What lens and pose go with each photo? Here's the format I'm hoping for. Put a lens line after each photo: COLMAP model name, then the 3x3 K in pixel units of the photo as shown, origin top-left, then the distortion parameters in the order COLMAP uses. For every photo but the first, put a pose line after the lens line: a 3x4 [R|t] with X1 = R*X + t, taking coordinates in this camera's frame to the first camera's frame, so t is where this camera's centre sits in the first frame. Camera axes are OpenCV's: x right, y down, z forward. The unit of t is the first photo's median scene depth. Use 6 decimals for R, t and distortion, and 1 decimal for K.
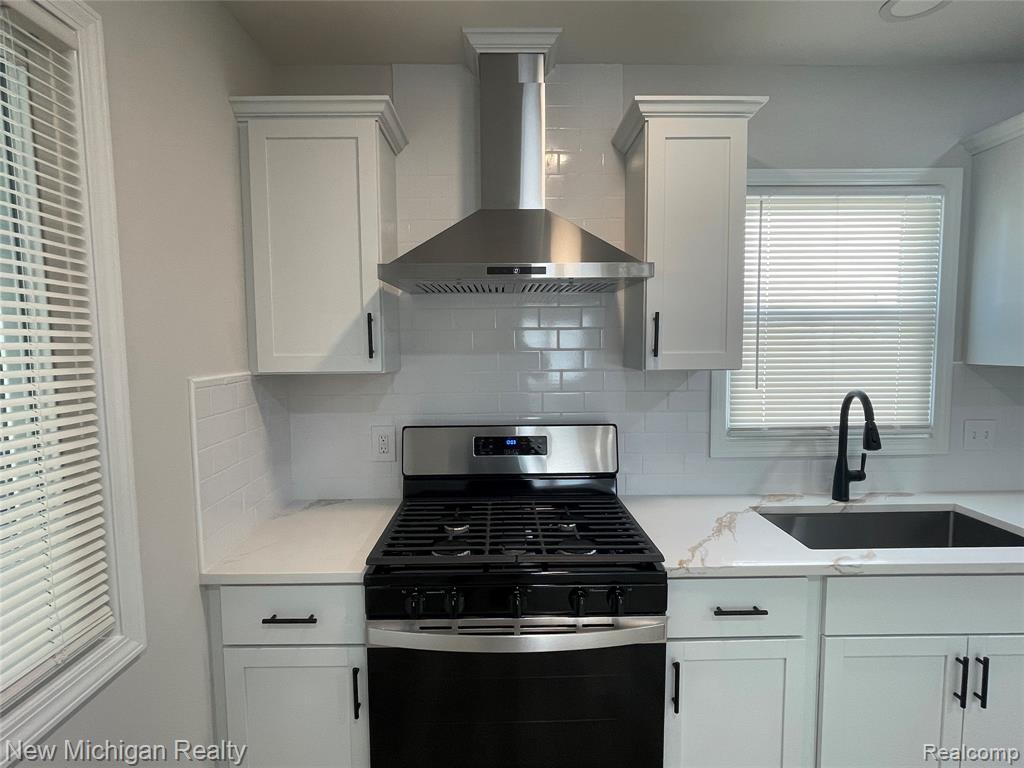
lens RADIAL K [[534.2, 0, 511.1], [0, 534.2, 386.3], [0, 0, 1]] dist [-0.012398, 0.002392]
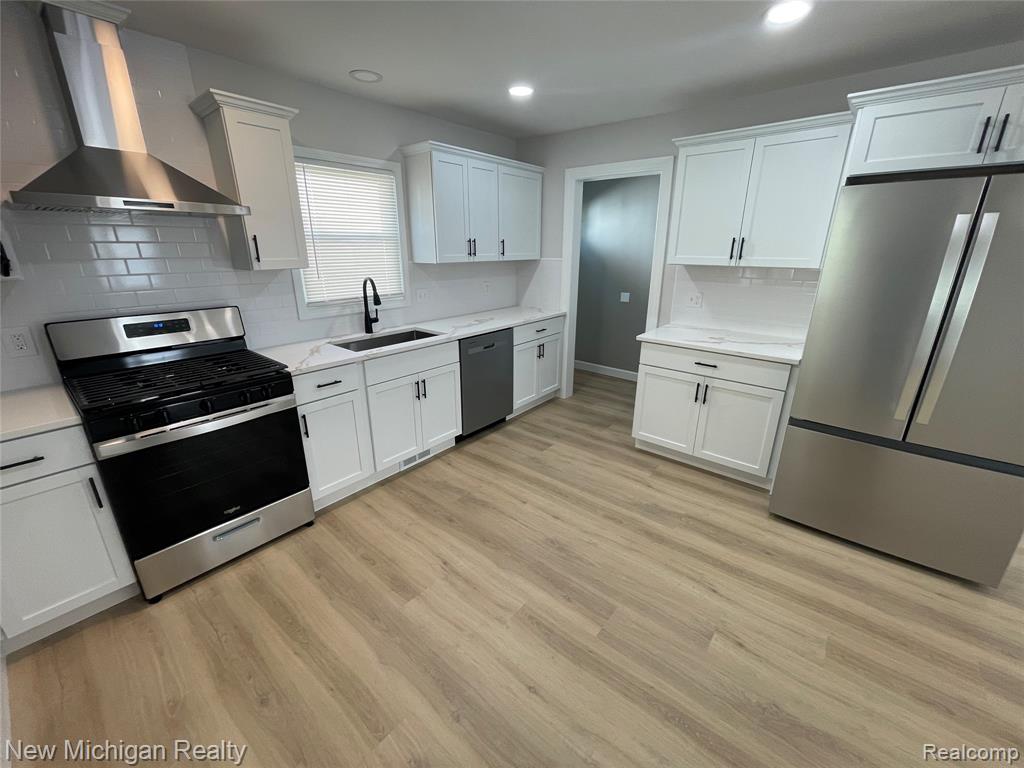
lens RADIAL K [[412.9, 0, 511.5], [0, 412.9, 381.8], [0, 0, 1]] dist [-0.002732, -0.000281]
pose [[0.653283, -0.226715, 0.722373, -0.231773], [0.052071, 0.965308, 0.255869, 0.018394], [-0.755321, -0.129541, 0.642424, -0.499580]]
